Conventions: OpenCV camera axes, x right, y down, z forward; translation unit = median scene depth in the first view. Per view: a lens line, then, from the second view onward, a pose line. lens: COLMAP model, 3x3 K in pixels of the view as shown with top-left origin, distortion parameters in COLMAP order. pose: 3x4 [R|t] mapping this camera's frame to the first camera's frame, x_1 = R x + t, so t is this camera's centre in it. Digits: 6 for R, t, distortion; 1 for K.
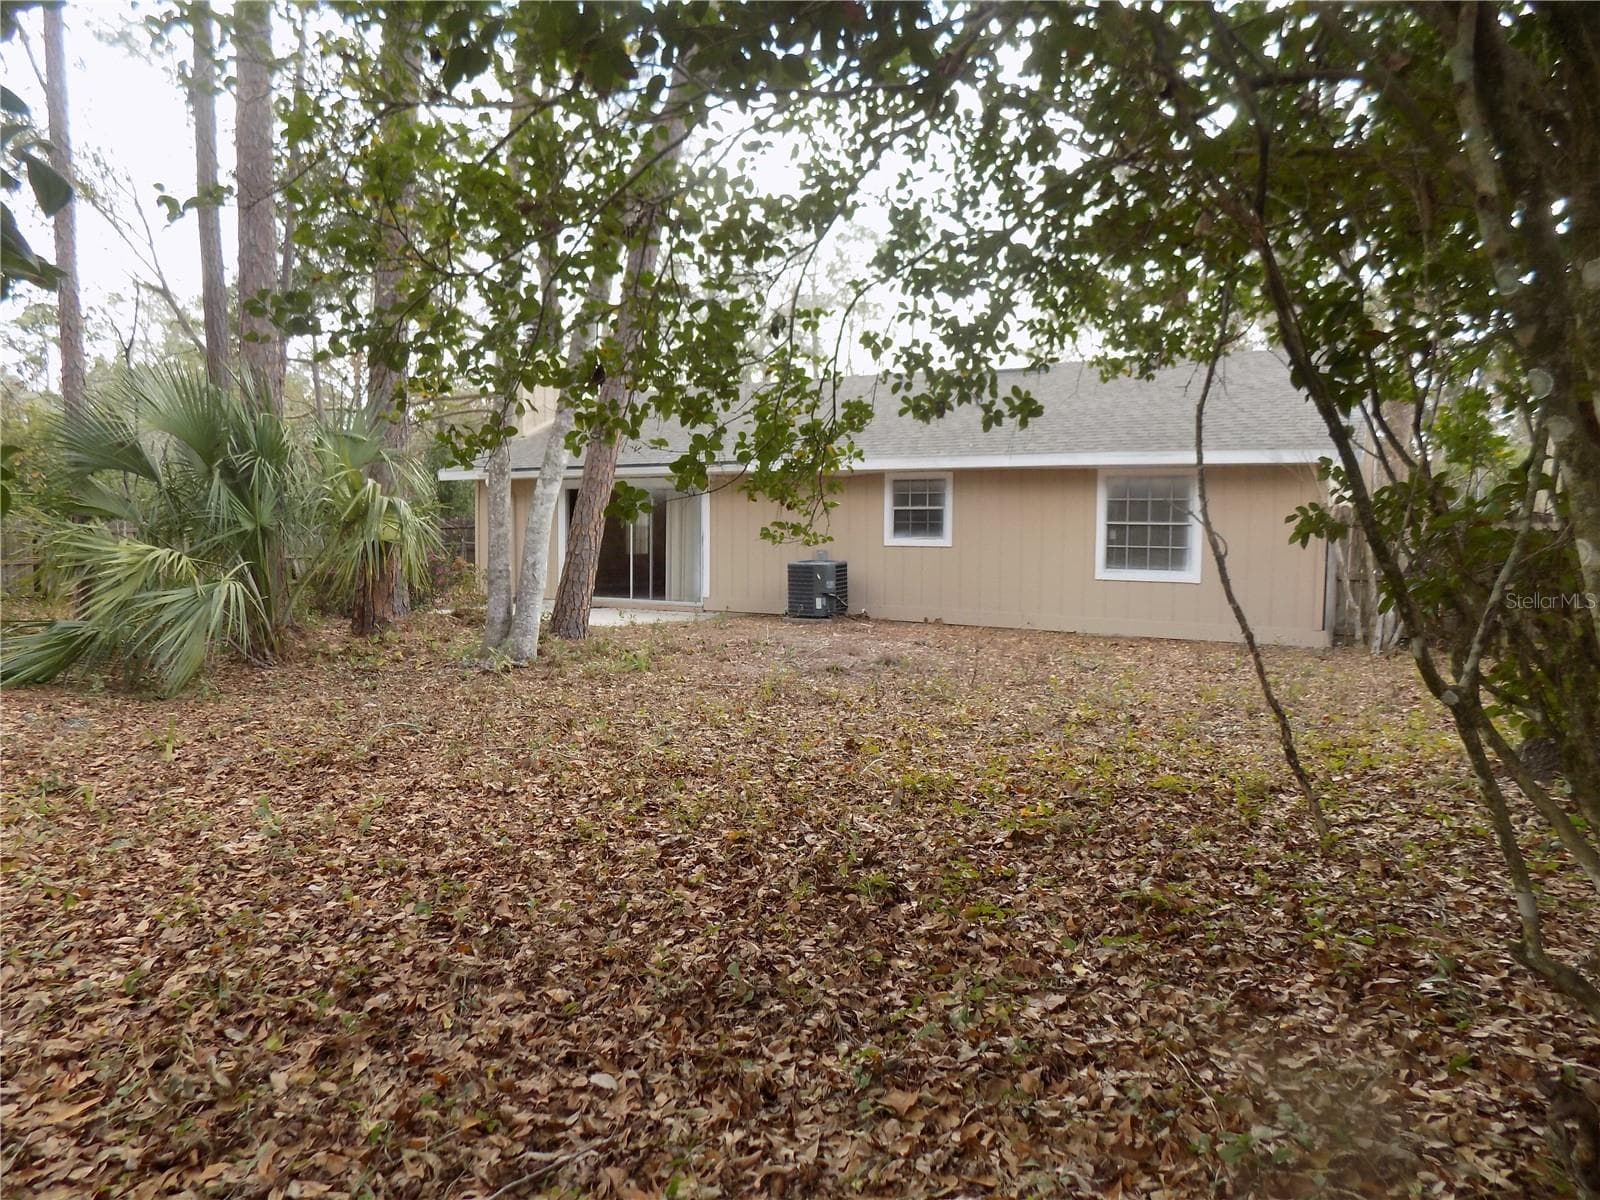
lens RADIAL K [[1096.8, 0, 807.2], [0, 1096.8, 600.1], [0, 0, 1]] dist [-0.075582, 0.048818]
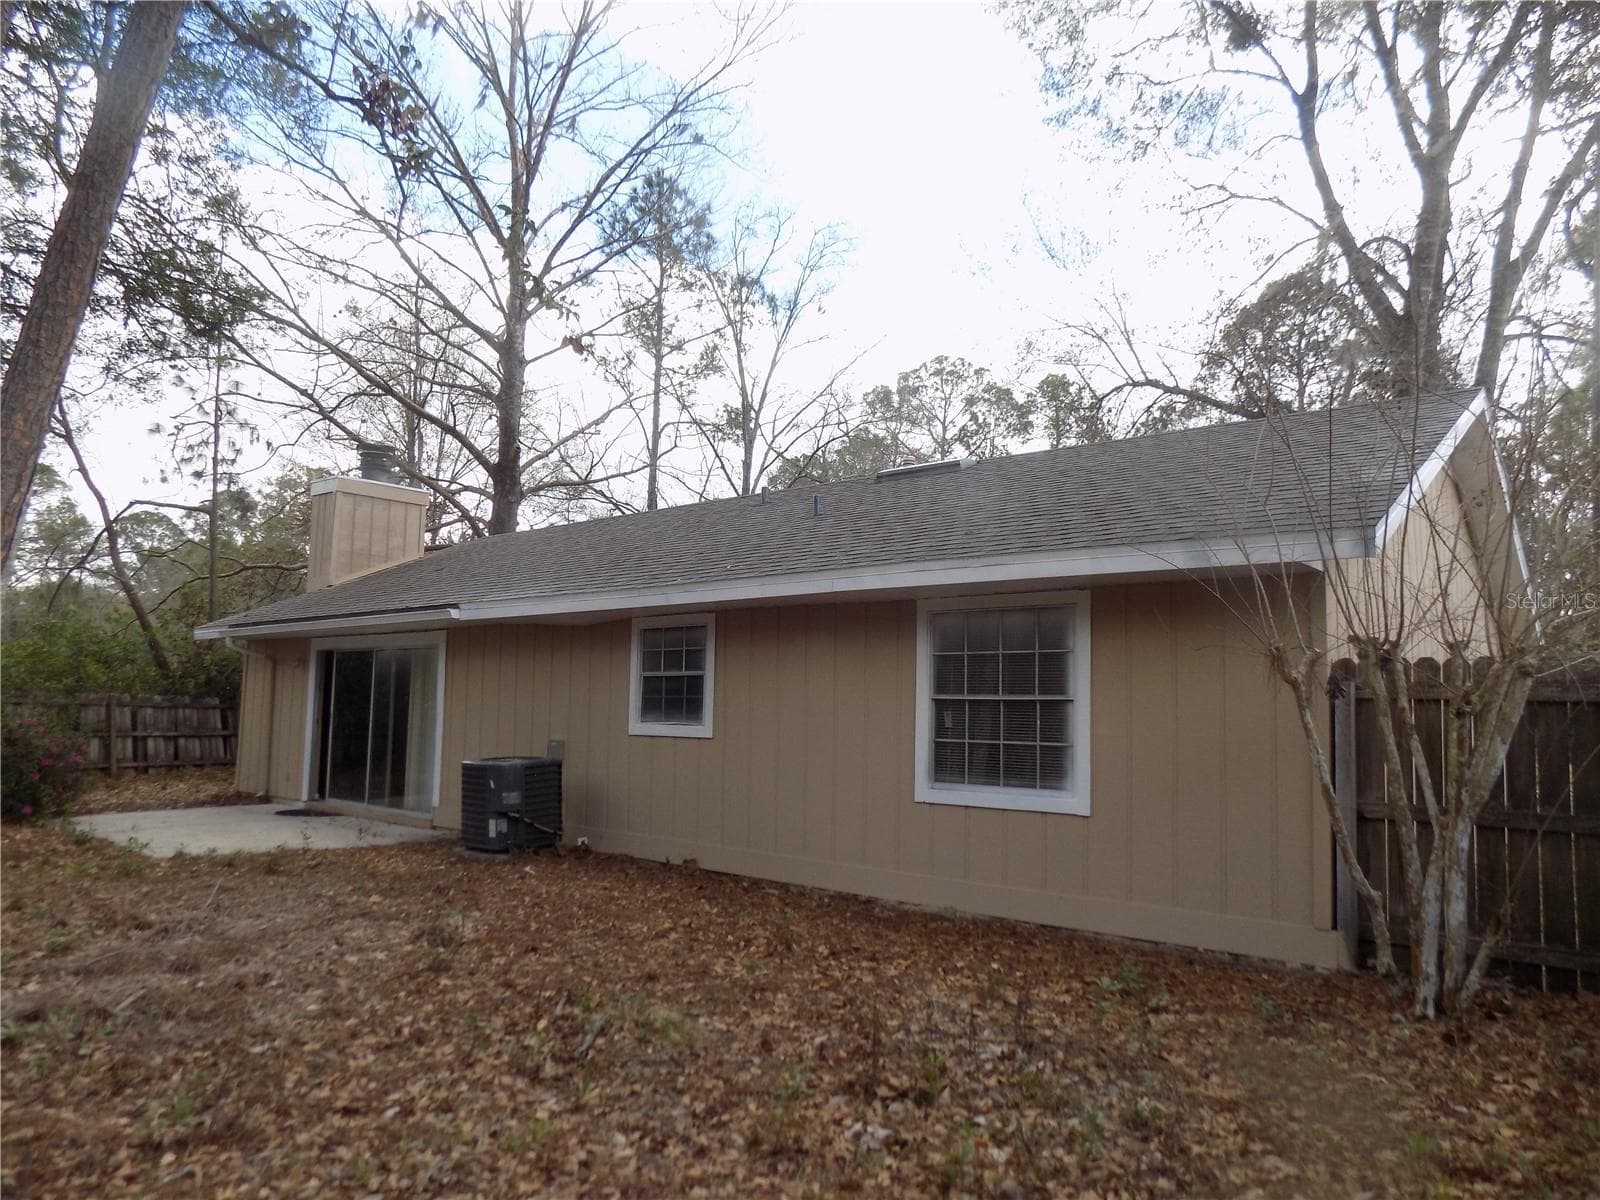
lens RADIAL K [[1096.8, 0, 804.5], [0, 1096.8, 600.8], [0, 0, 1]] dist [-0.075582, 0.048818]
pose [[0.982686, -0.007644, -0.185123, 0.311753], [-0.023576, 0.985869, -0.165853, -0.026787], [0.183775, 0.167346, 0.968619, 0.452376]]
